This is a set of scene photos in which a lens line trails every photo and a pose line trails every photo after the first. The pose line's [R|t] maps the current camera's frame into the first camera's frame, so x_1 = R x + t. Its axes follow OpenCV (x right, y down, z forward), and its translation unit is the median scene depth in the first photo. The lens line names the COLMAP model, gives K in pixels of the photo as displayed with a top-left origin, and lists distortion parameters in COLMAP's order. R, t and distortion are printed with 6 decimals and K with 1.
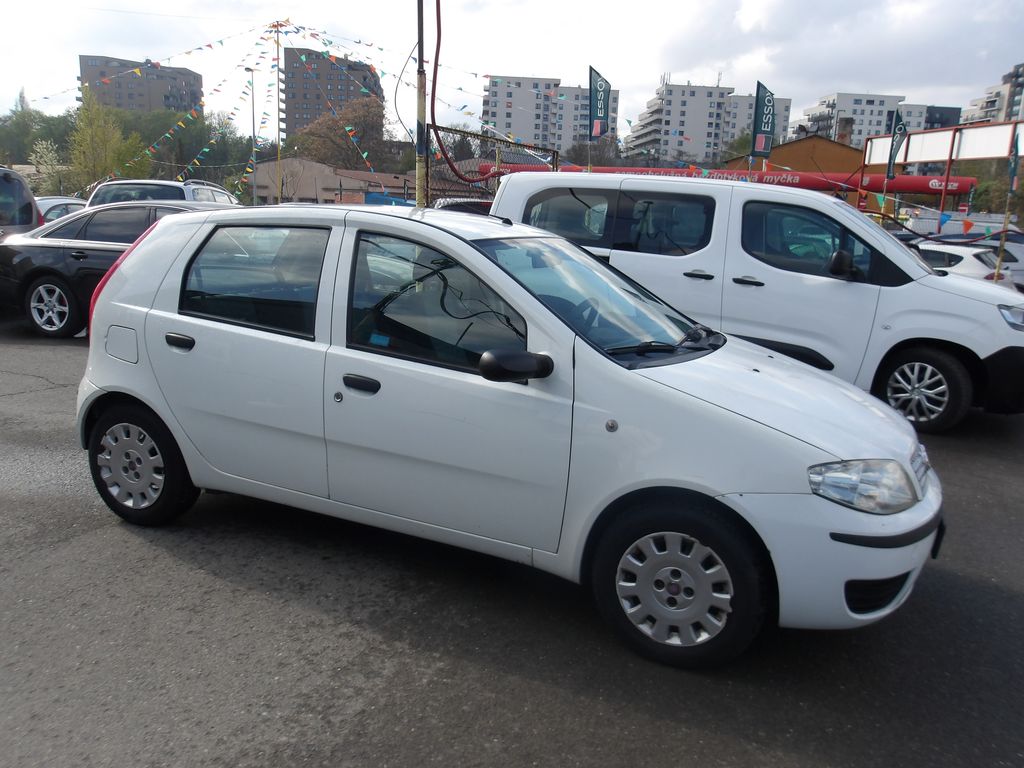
lens RADIAL K [[867.5, 0, 508.1], [0, 867.5, 383.6], [0, 0, 1]] dist [-0.031947, 0.037162]
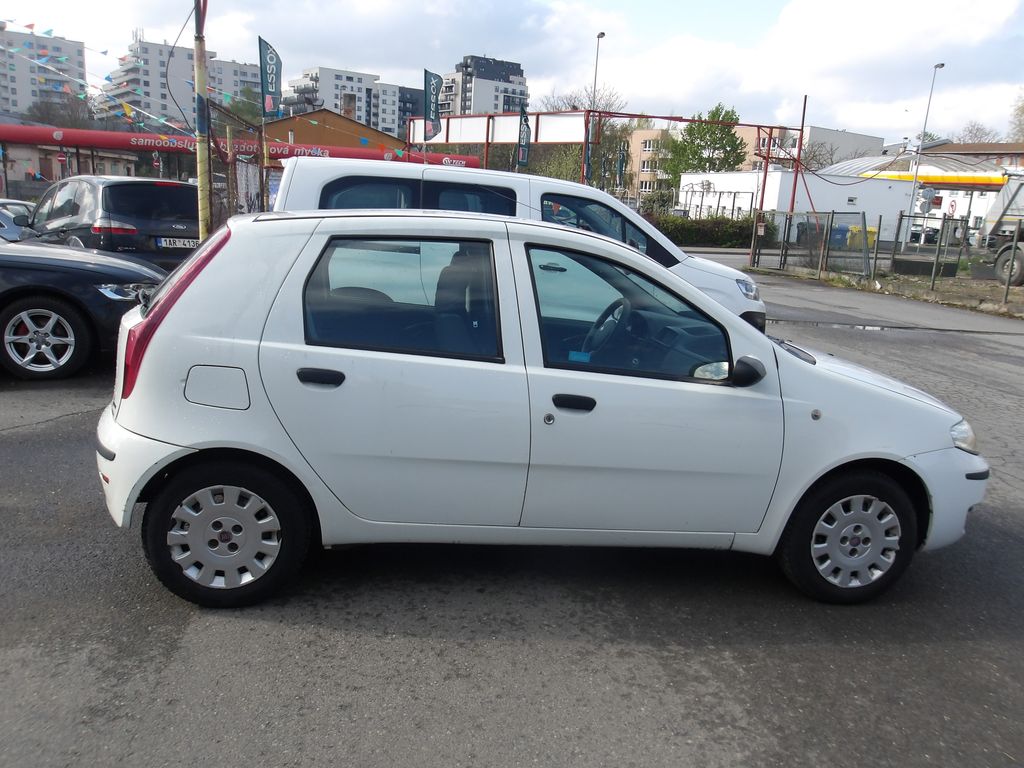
lens RADIAL K [[867.5, 0, 511.6], [0, 867.5, 384.6], [0, 0, 1]] dist [-0.031947, 0.037162]
pose [[0.838909, -0.103705, 0.534301, -0.675186], [0.084736, 0.994595, 0.060001, -0.076826], [-0.537635, -0.005061, 0.843162, 0.190571]]
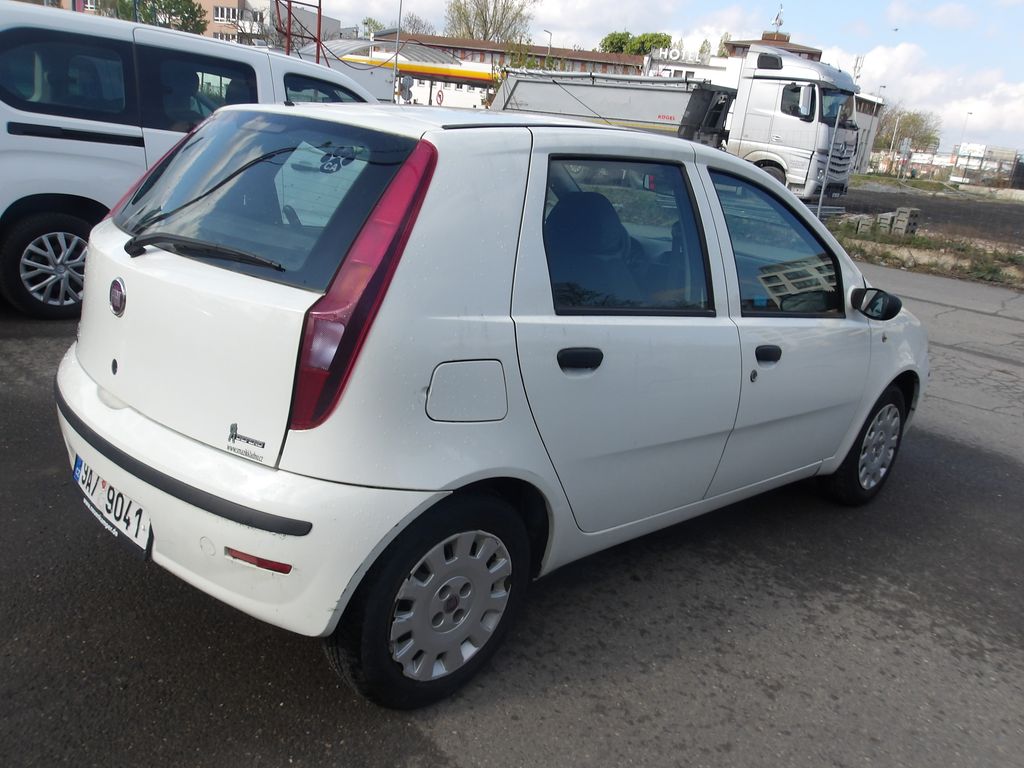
lens RADIAL K [[867.5, 0, 511.3], [0, 867.5, 387.5], [0, 0, 1]] dist [-0.031947, 0.037162]
pose [[0.376251, -0.261164, 0.888948, -0.942234], [0.085693, 0.965147, 0.247280, -0.184033], [-0.922547, -0.016863, 0.385517, 0.811950]]
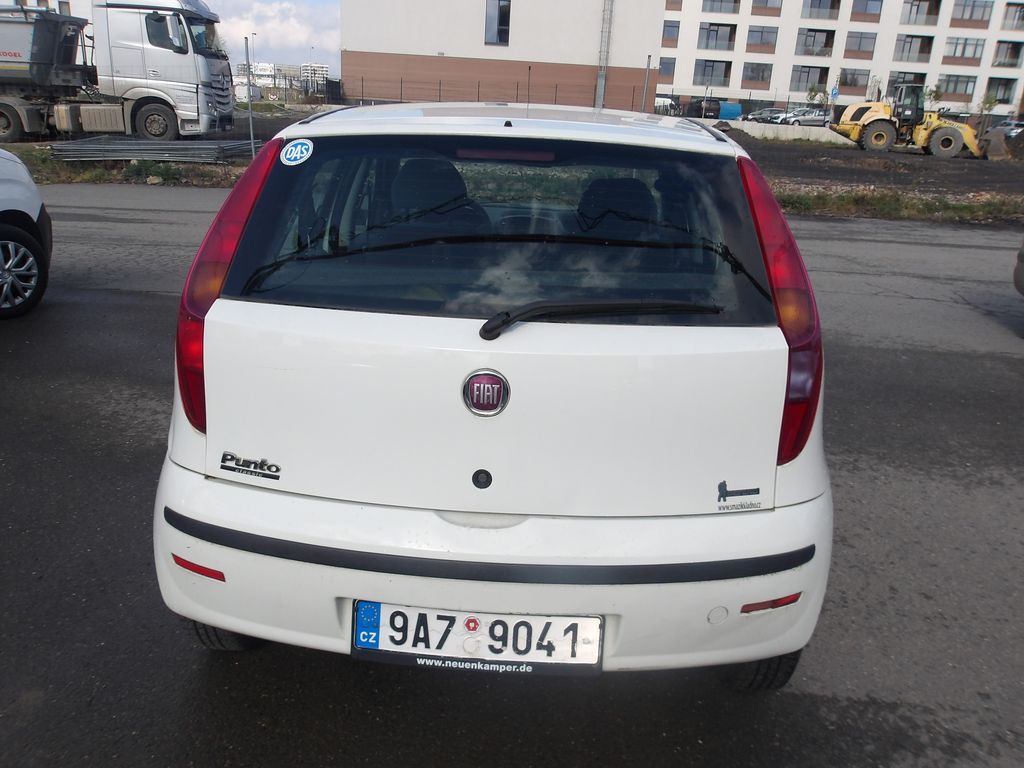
lens RADIAL K [[867.5, 0, 491.4], [0, 867.5, 391.1], [0, 0, 1]] dist [-0.031947, 0.037162]
pose [[-0.363846, -0.338997, 0.867582, -0.908764], [0.120038, 0.906590, 0.404580, -0.313271], [-0.923692, 0.251348, -0.289166, 1.430828]]
